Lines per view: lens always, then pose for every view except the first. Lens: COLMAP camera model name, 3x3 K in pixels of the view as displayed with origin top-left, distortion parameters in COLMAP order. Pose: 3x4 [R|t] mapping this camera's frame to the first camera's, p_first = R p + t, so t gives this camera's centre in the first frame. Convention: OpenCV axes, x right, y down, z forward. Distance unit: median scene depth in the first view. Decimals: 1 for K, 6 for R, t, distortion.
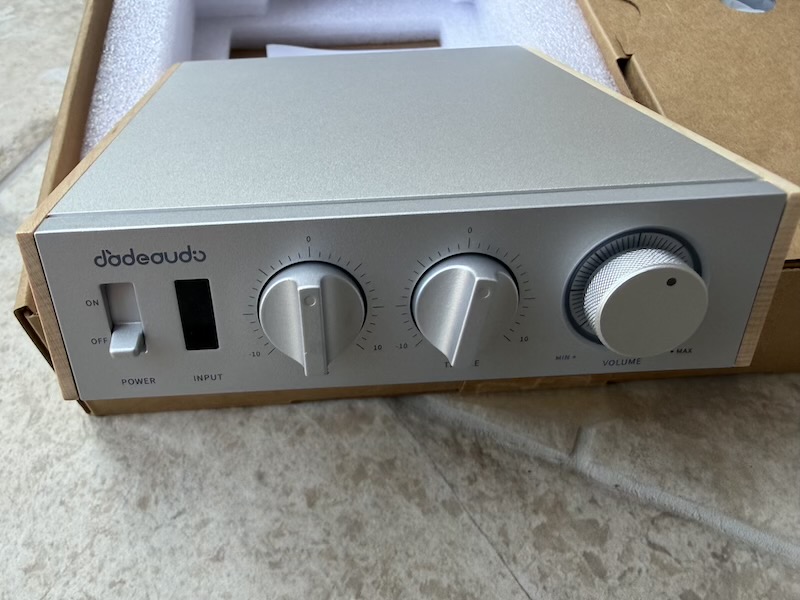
lens RADIAL K [[672.4, 0, 397.7], [0, 672.4, 300.7], [0, 0, 1]] dist [0.060806, -0.019102]
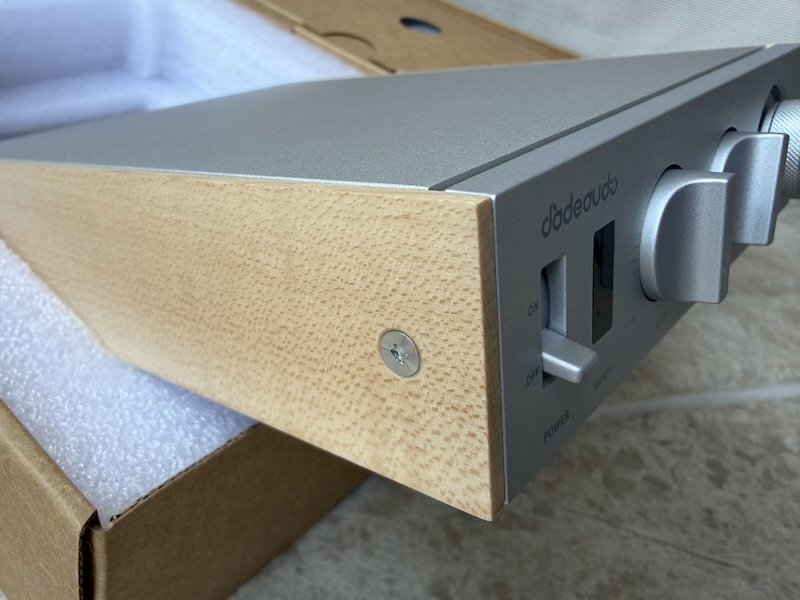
lens RADIAL K [[672.4, 0, 398.6], [0, 672.4, 300.9], [0, 0, 1]] dist [0.060806, -0.019102]
pose [[0.702752, -0.335402, 0.627411, -0.525887], [0.421035, 0.906947, 0.013242, -0.034892], [-0.573471, 0.254856, 0.778575, 0.354005]]
